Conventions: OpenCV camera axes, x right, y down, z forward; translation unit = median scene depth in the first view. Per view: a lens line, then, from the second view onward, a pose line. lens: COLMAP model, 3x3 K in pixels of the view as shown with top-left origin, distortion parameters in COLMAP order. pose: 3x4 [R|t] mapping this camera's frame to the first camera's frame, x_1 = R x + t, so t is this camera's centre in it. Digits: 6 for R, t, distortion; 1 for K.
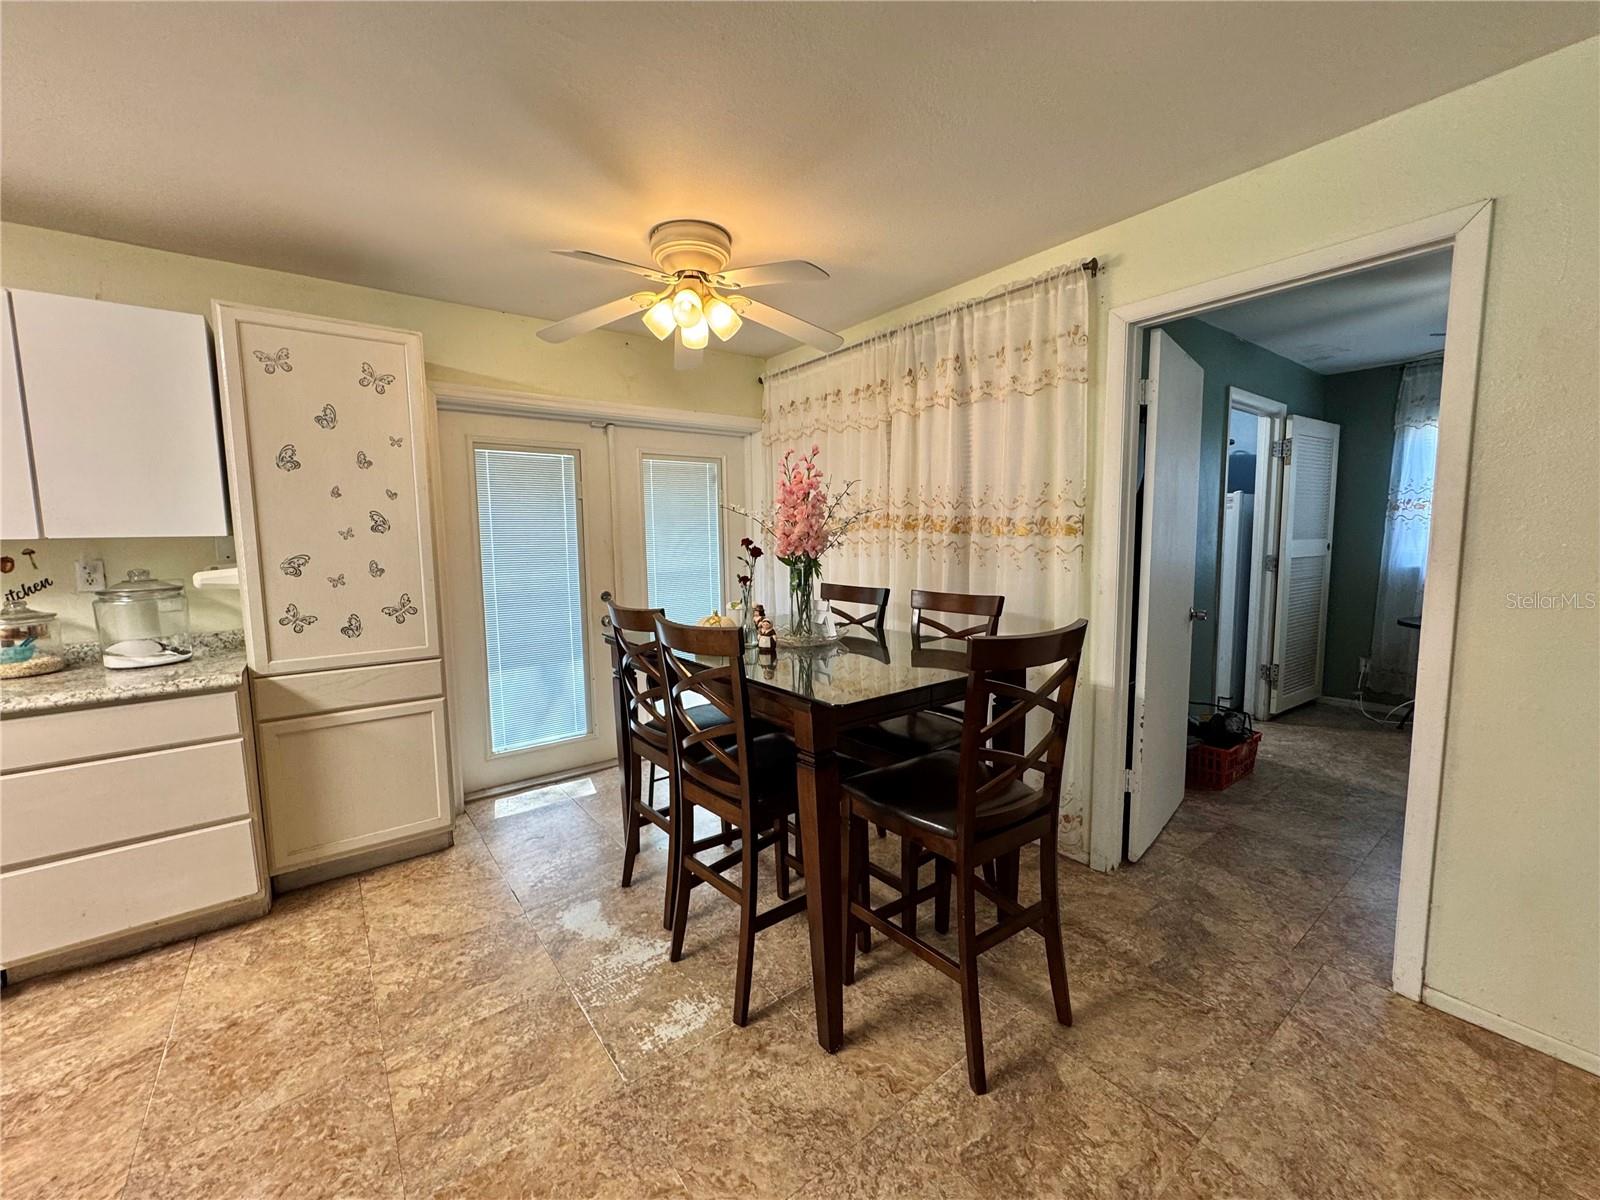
lens RADIAL K [[638.1, 0, 799.0], [0, 638.1, 598.5], [0, 0, 1]] dist [-0.005358, 0.001081]
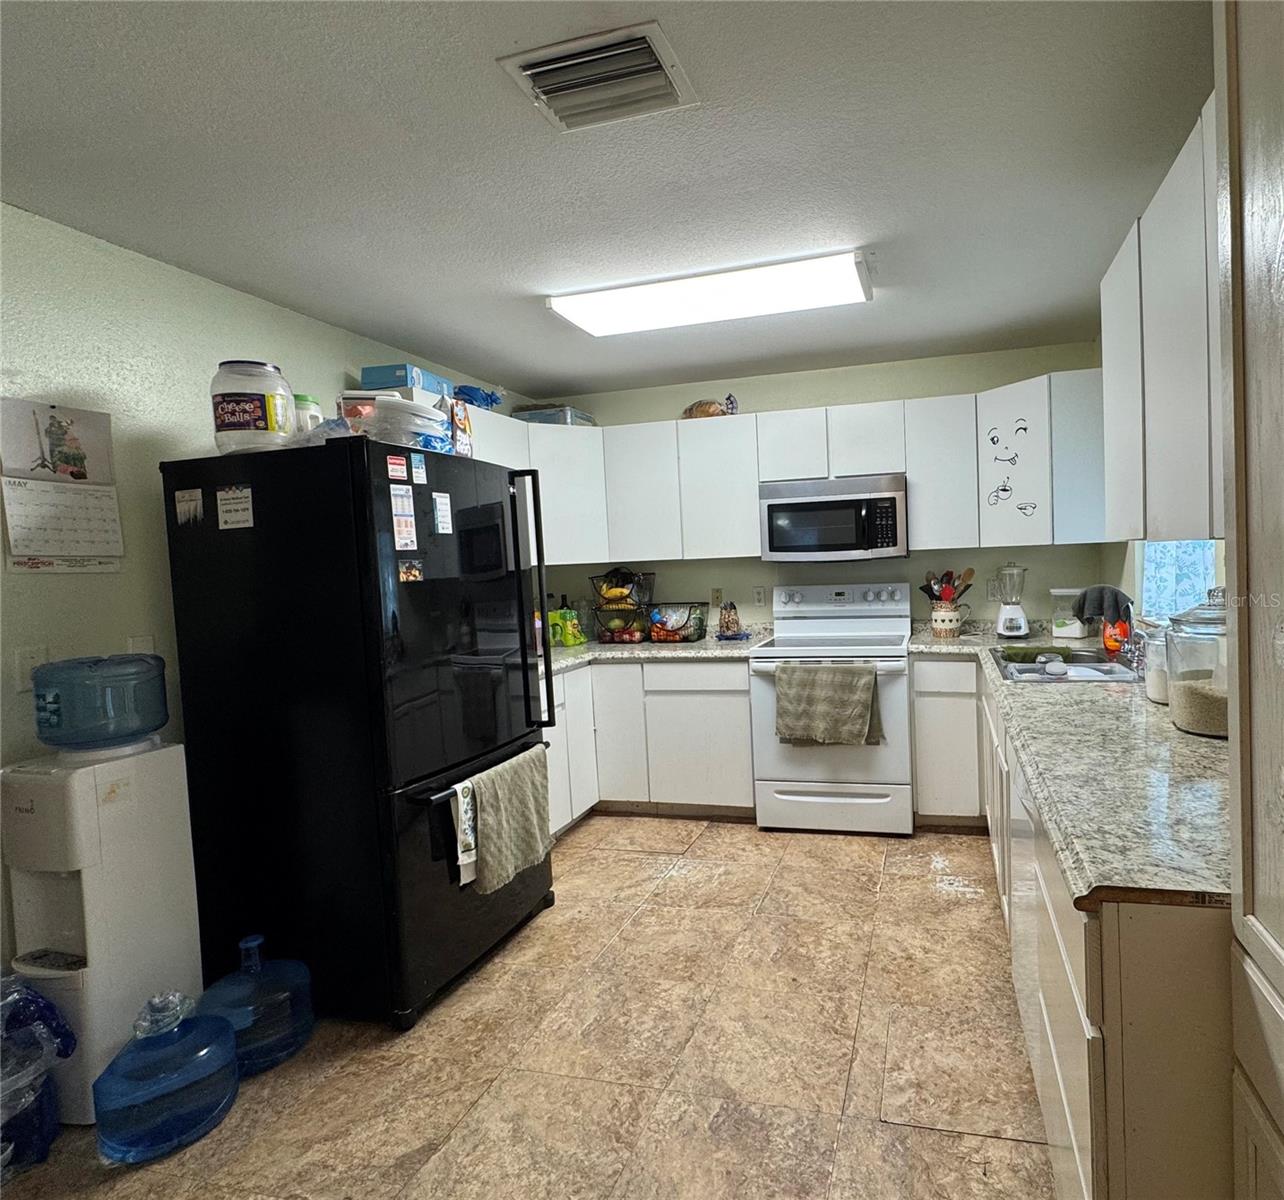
lens RADIAL K [[838.0, 0, 642.6], [0, 838.0, 607.4], [0, 0, 1]] dist [-0.005269, 0.001551]
pose [[-0.898784, 0.074049, -0.432093, -0.340447], [0.012141, 0.989458, 0.144310, -0.121389], [0.438224, 0.124458, -0.890208, 1.199101]]
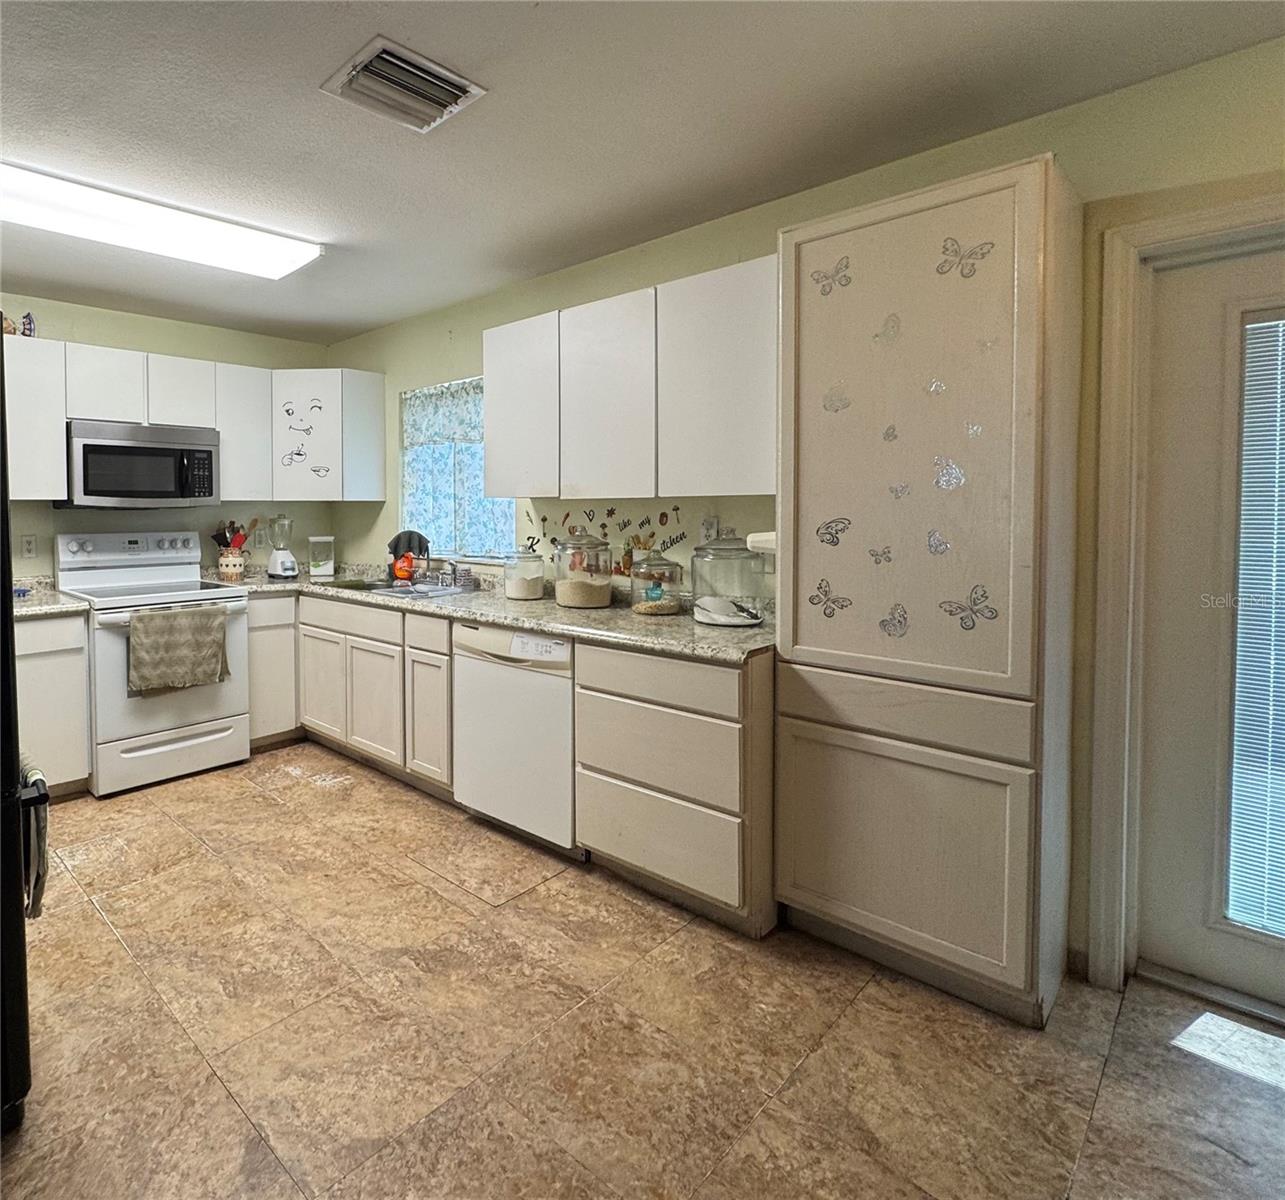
lens RADIAL K [[740.4, 0, 642.3], [0, 740.4, 526.3], [0, 0, 1]] dist [-0.002922, -0.000021]
pose [[0.037418, 0.043373, -0.998358, 0.115948], [-0.091545, 0.995005, 0.039796, -0.075378], [0.995098, 0.089906, 0.041202, 0.749219]]
